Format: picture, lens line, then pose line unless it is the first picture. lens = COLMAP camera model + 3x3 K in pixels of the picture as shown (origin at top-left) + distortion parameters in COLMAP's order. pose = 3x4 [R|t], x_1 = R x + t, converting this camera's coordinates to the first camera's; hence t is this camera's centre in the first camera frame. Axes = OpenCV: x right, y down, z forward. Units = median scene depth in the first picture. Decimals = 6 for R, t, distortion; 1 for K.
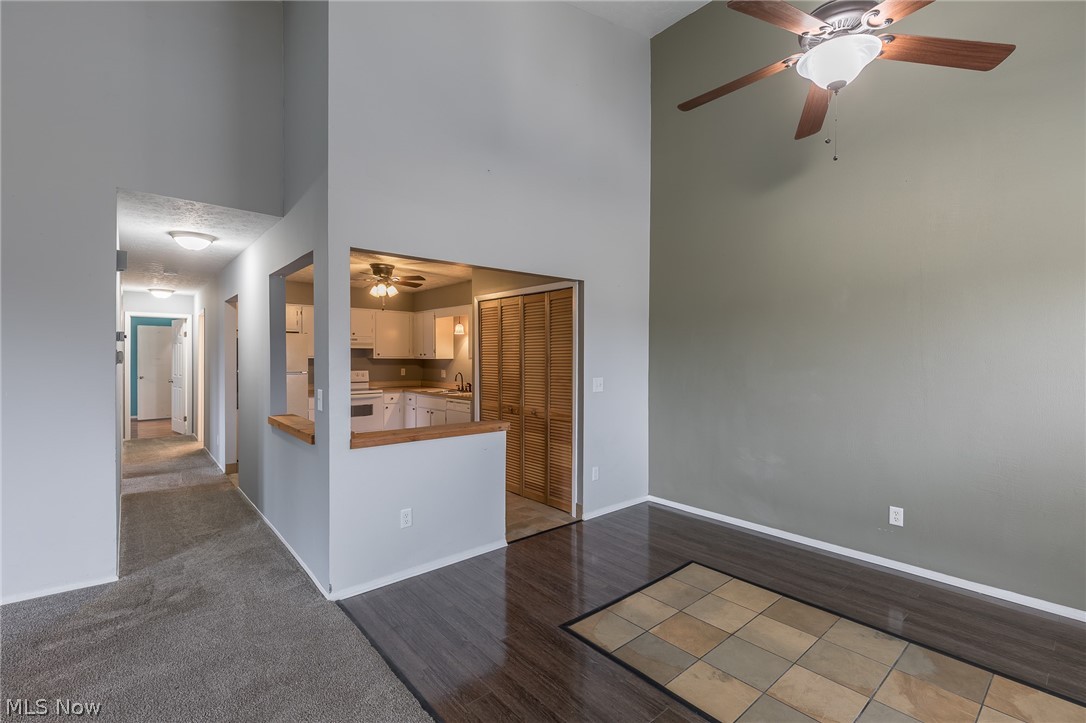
lens RADIAL K [[486.4, 0, 542.6], [0, 486.4, 364.4], [0, 0, 1]] dist [0.009690, -0.002129]
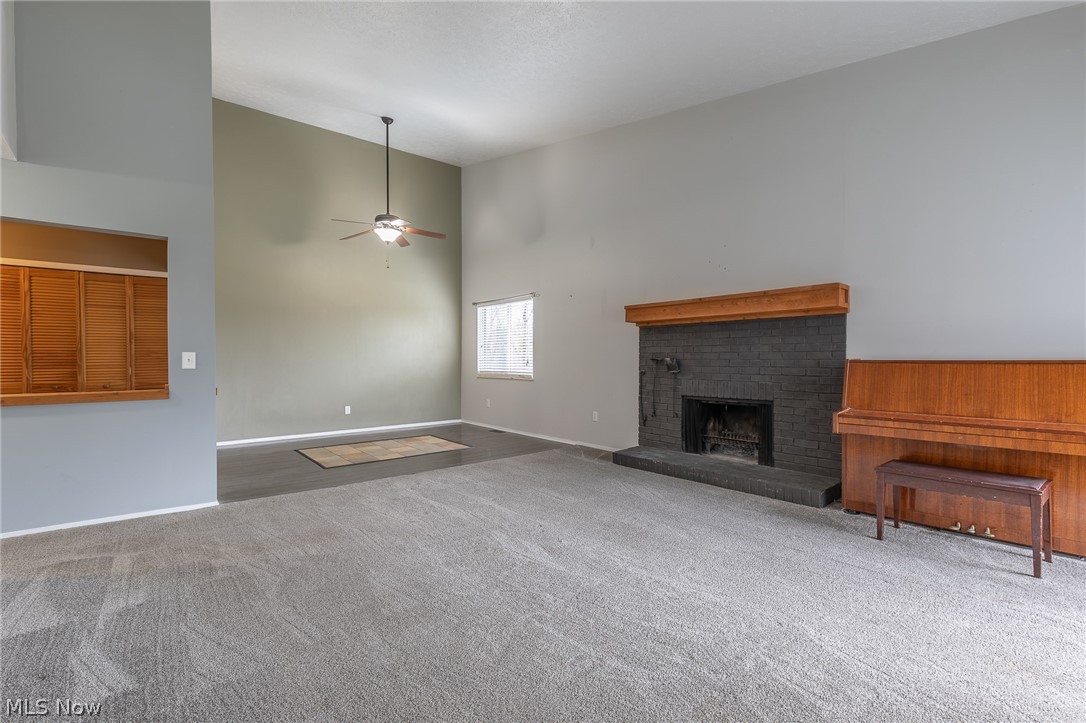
lens RADIAL K [[486.4, 0, 540.4], [0, 486.4, 362.1], [0, 0, 1]] dist [0.009690, -0.002129]
pose [[0.015258, -0.015330, 0.999766, -0.701516], [0.016454, 0.999751, 0.015078, 0.030204], [-0.999748, 0.016220, 0.015507, 0.026331]]
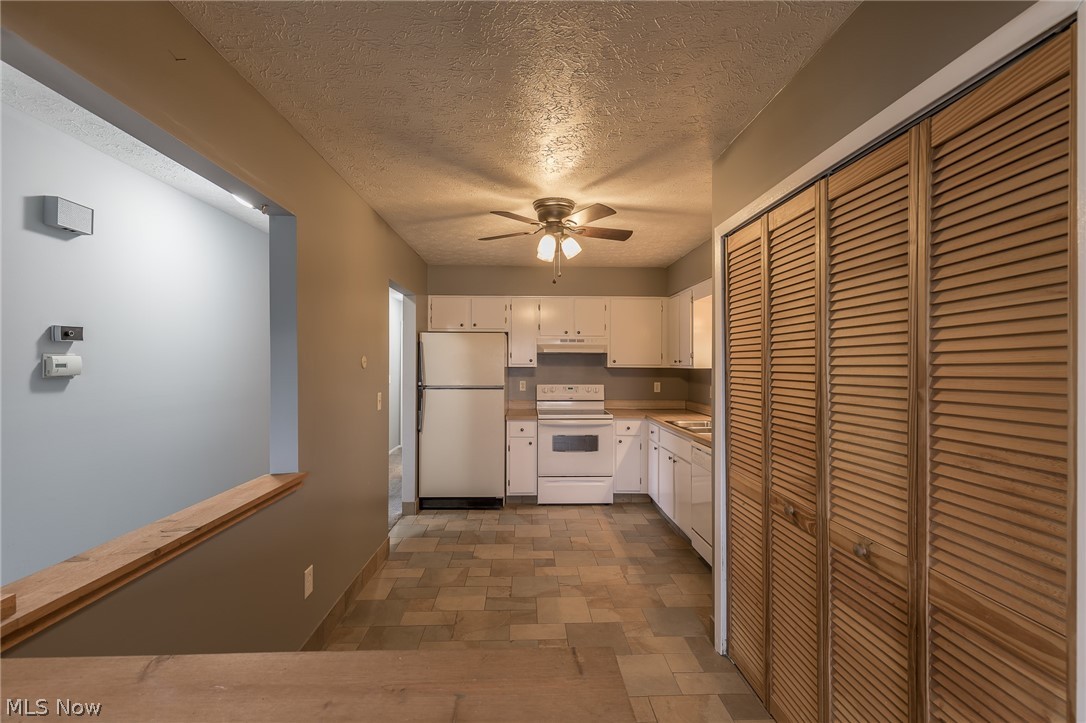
lens RADIAL K [[486.4, 0, 542.1], [0, 486.4, 365.0], [0, 0, 1]] dist [0.009690, -0.002129]
pose [[0.783535, -0.000403, -0.621347, 0.008839], [-0.008765, 0.999893, -0.011702, -0.006826], [0.621285, 0.014615, 0.783448, 0.420221]]
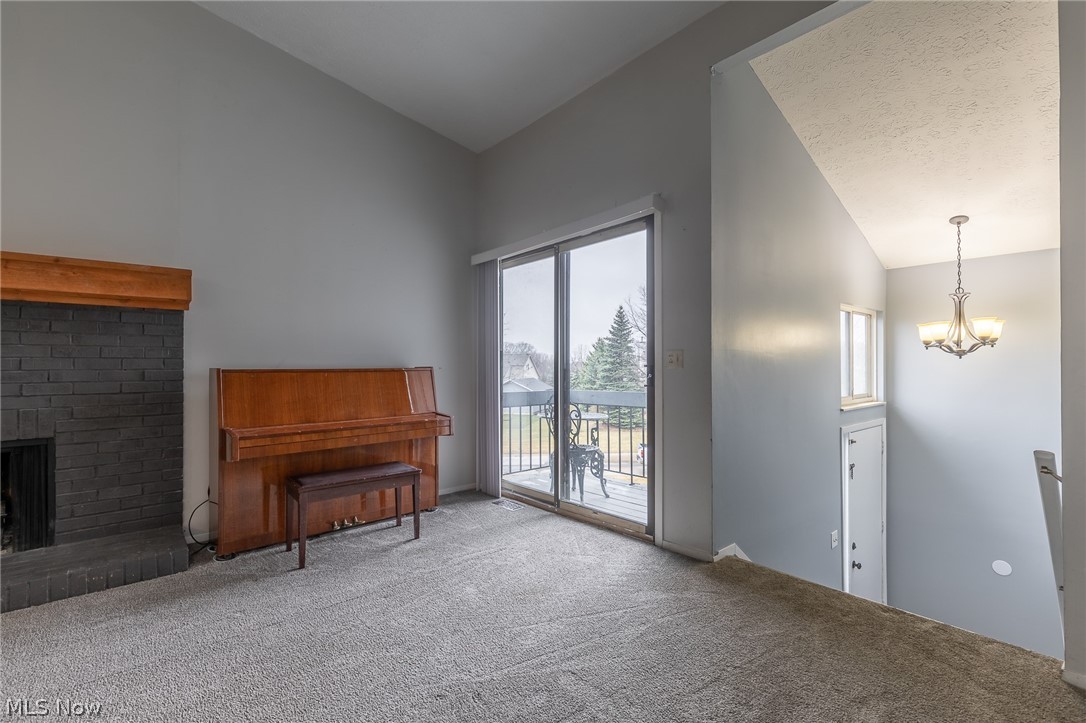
lens RADIAL K [[486.4, 0, 541.9], [0, 486.4, 362.8], [0, 0, 1]] dist [0.009690, -0.002129]
pose [[-0.999996, -0.001818, 0.002260, -0.462110], [-0.001804, 0.999981, 0.005948, 0.032285], [-0.002271, 0.005944, -0.999980, 0.121974]]
